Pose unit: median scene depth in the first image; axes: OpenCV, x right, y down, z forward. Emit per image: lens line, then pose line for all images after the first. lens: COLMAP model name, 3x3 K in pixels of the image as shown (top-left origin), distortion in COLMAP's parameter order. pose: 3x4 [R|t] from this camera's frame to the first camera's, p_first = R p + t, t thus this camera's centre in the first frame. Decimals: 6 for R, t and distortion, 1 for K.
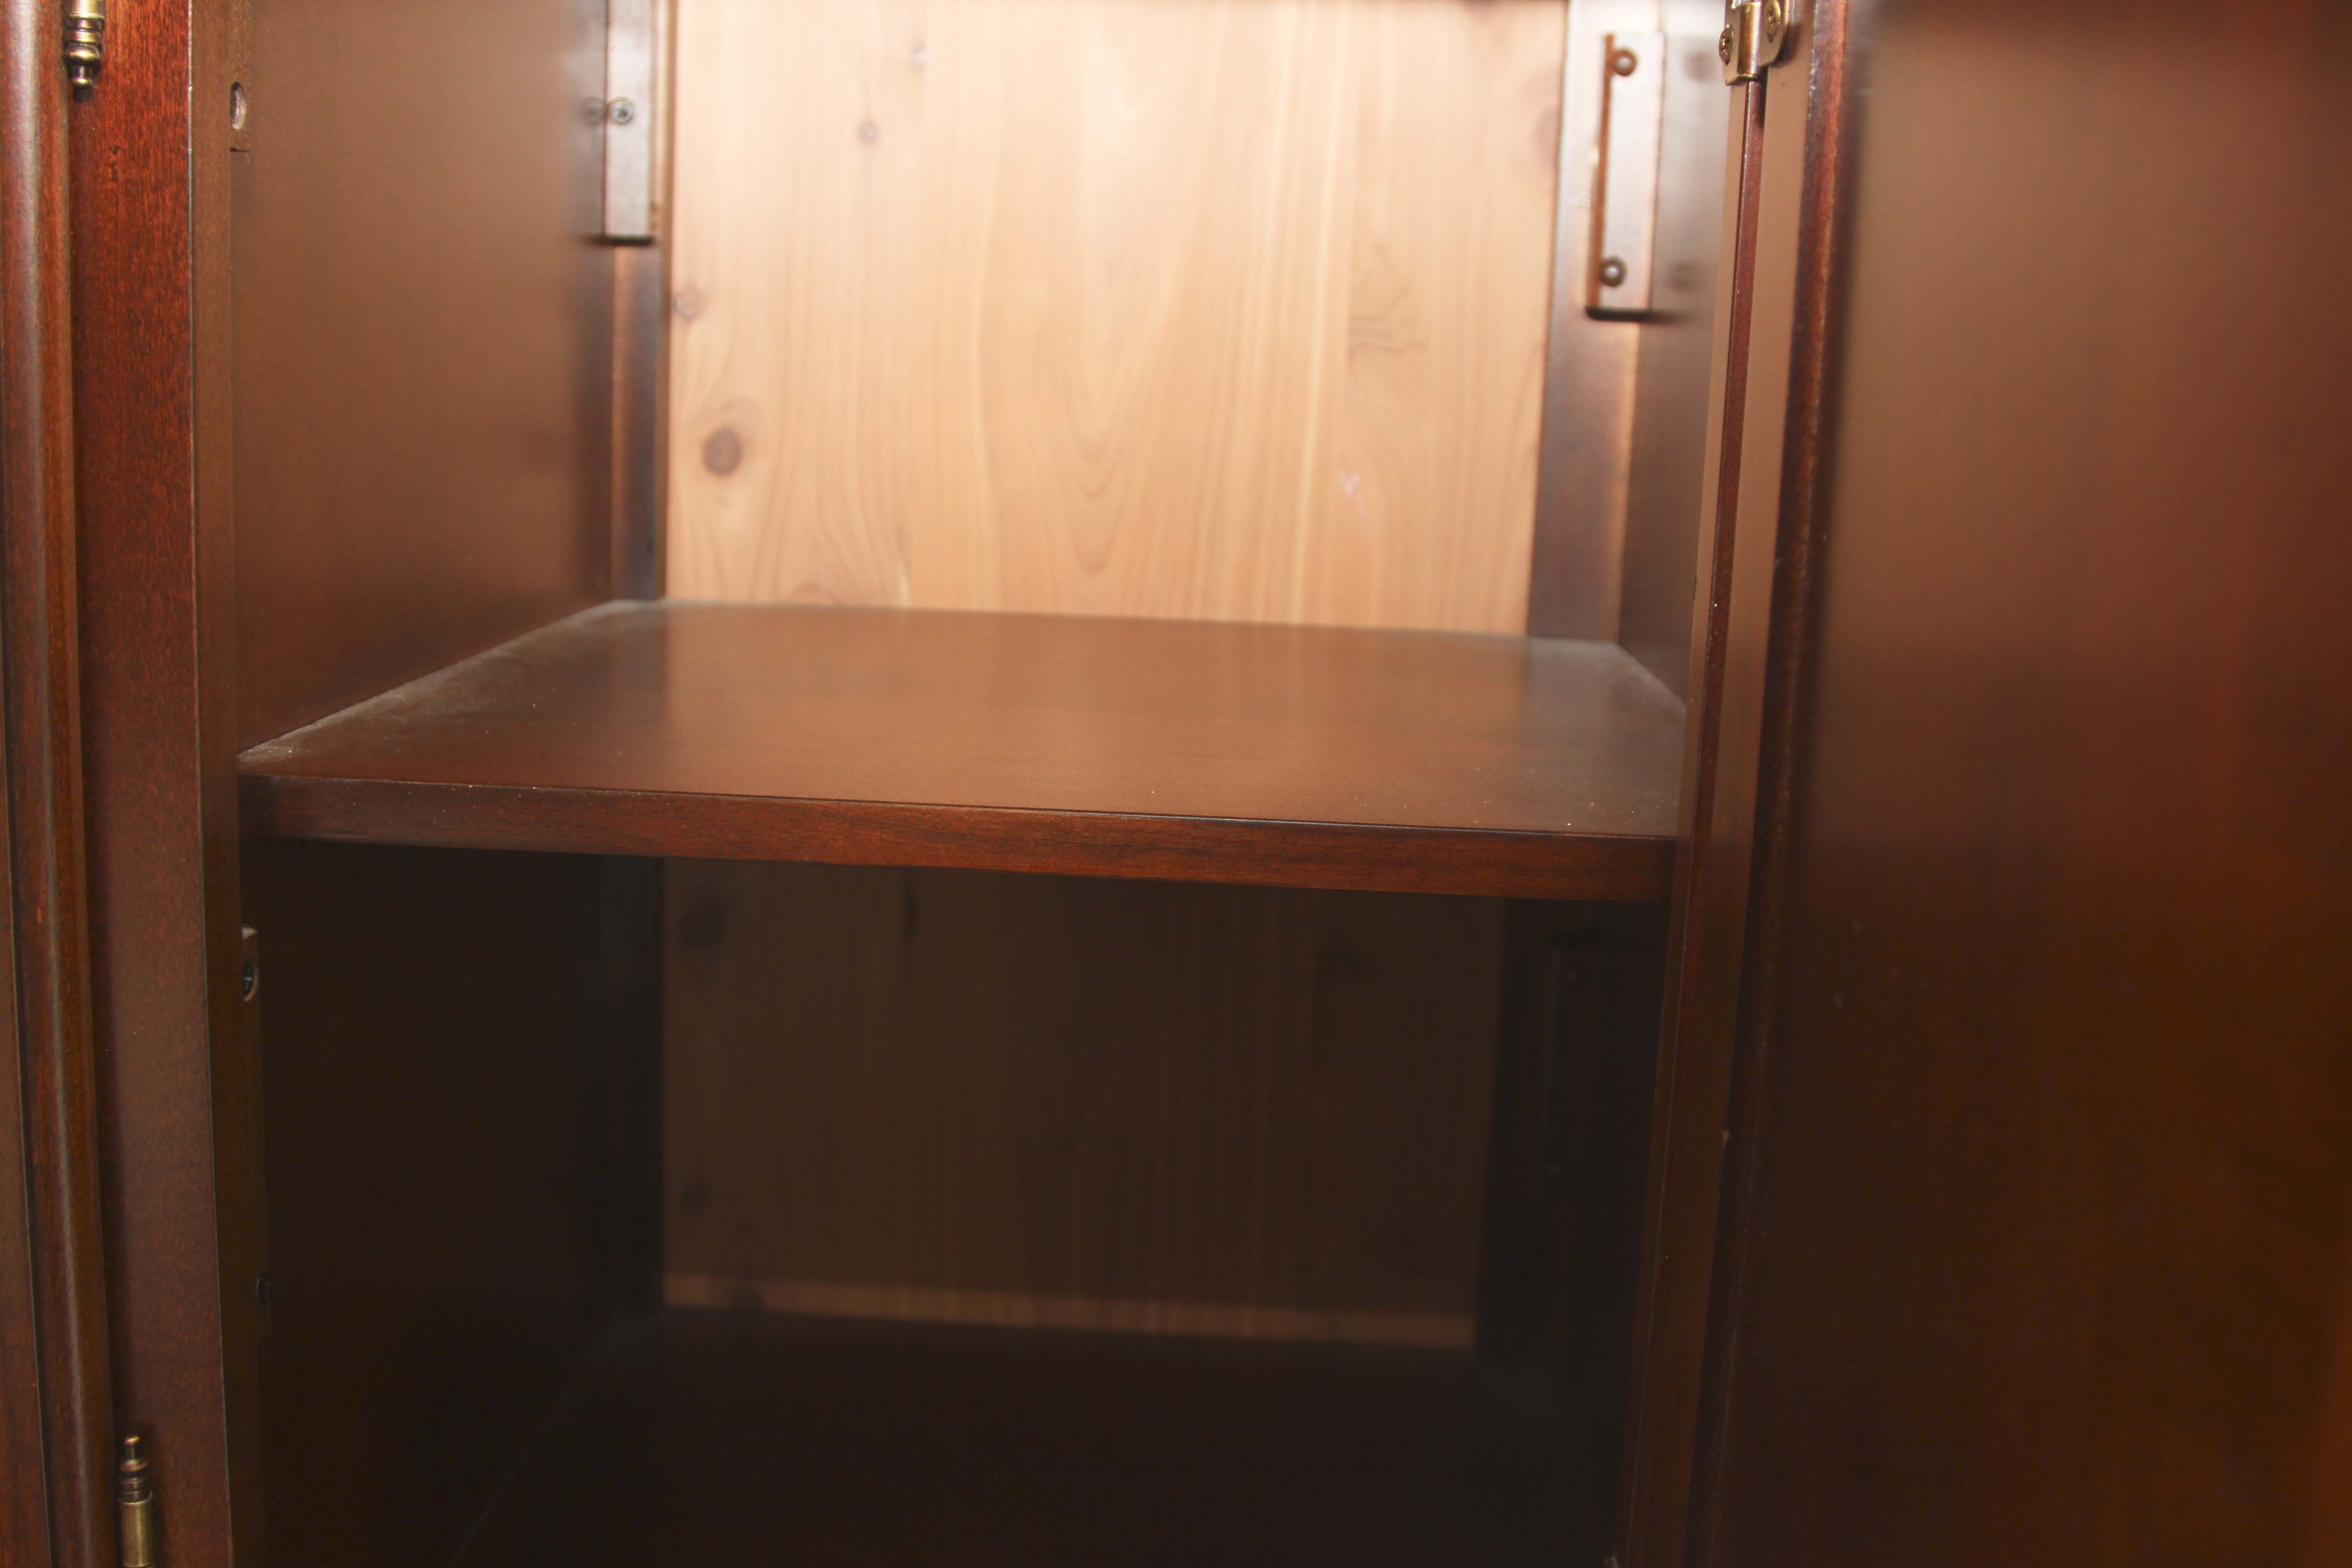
lens RADIAL K [[2346.4, 0, 1176.0], [0, 2346.4, 784.0], [0, 0, 1]] dist [-0.139513, 0.000996]
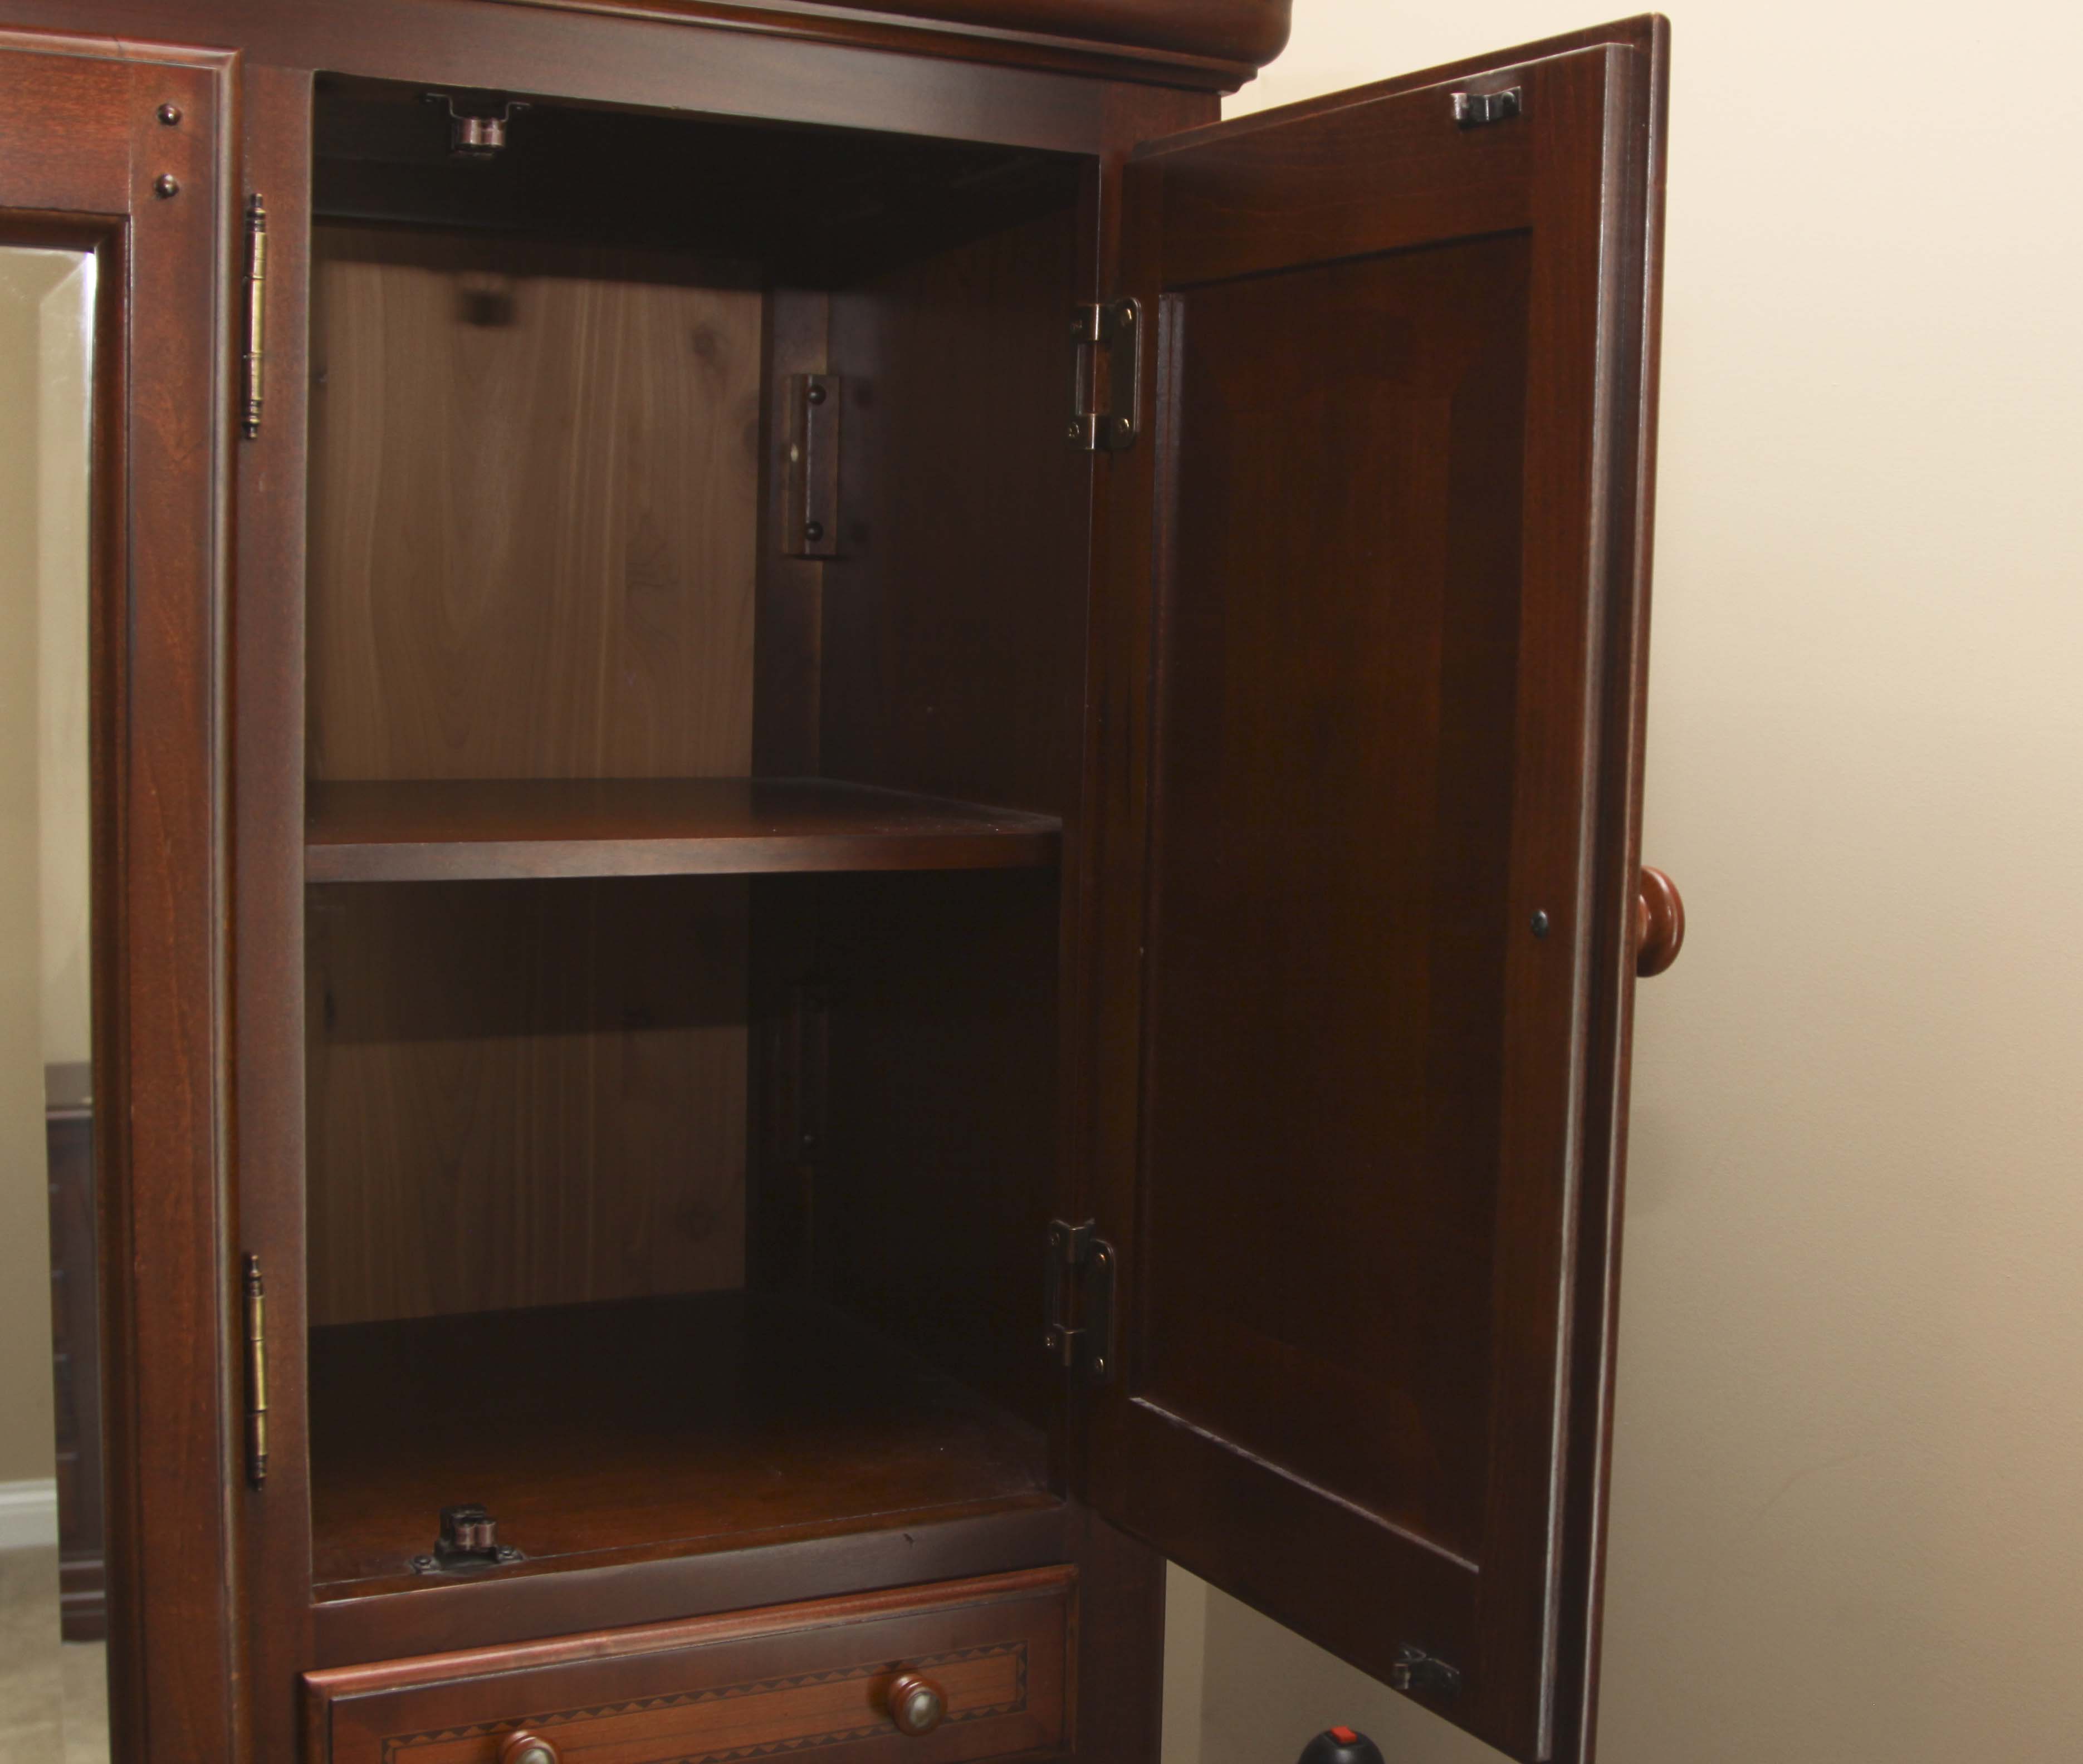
lens RADIAL K [[2510.1, 0, 1041.5], [0, 2510.1, 882.0], [0, 0, 1]] dist [-0.108658, -0.017291]
pose [[0.885261, -0.063020, 0.460806, -0.766052], [0.091321, 0.995044, -0.039355, 0.145110], [-0.456042, 0.076920, 0.886628, -0.855391]]
